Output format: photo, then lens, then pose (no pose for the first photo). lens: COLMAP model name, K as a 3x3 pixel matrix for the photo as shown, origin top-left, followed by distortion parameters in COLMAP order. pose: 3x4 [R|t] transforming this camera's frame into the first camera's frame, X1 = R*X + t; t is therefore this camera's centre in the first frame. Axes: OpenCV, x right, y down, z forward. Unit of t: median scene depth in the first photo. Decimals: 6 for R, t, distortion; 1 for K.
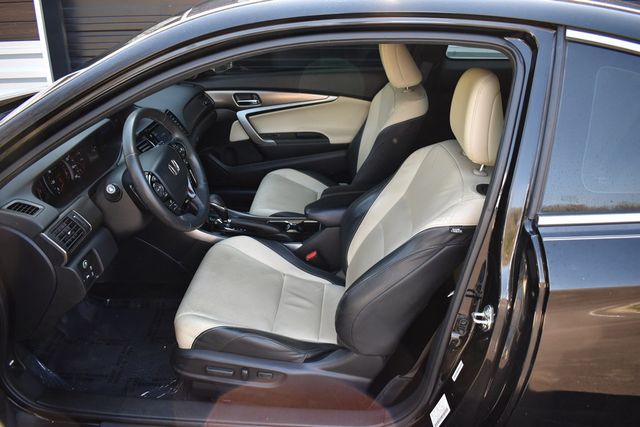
lens RADIAL K [[496.9, 0, 323.7], [0, 496.9, 214.5], [0, 0, 1]] dist [-0.084305, -0.000304]
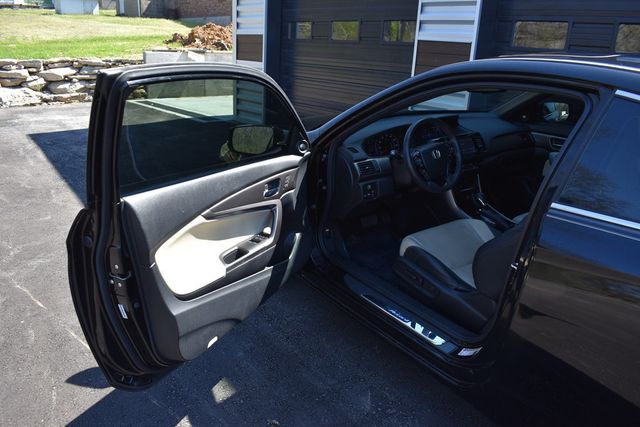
lens RADIAL K [[496.9, 0, 323.7], [0, 496.9, 214.5], [0, 0, 1]] dist [-0.084305, -0.000304]
pose [[0.613206, 0.276796, -0.739840, 0.712484], [-0.359151, 0.931887, 0.050970, 0.137583], [0.703555, 0.234459, 0.670850, -0.330443]]
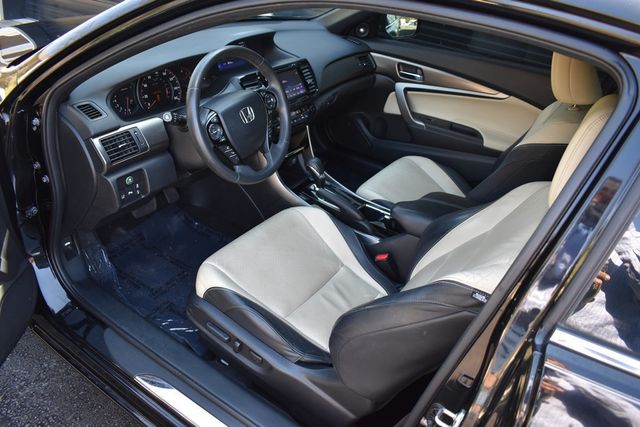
lens RADIAL K [[496.9, 0, 323.7], [0, 496.9, 214.5], [0, 0, 1]] dist [-0.084305, -0.000304]
pose [[0.859844, 0.345516, -0.375883, 0.227643], [-0.324002, 0.938250, 0.121285, -0.073289], [0.394578, 0.017500, 0.918696, 0.175279]]
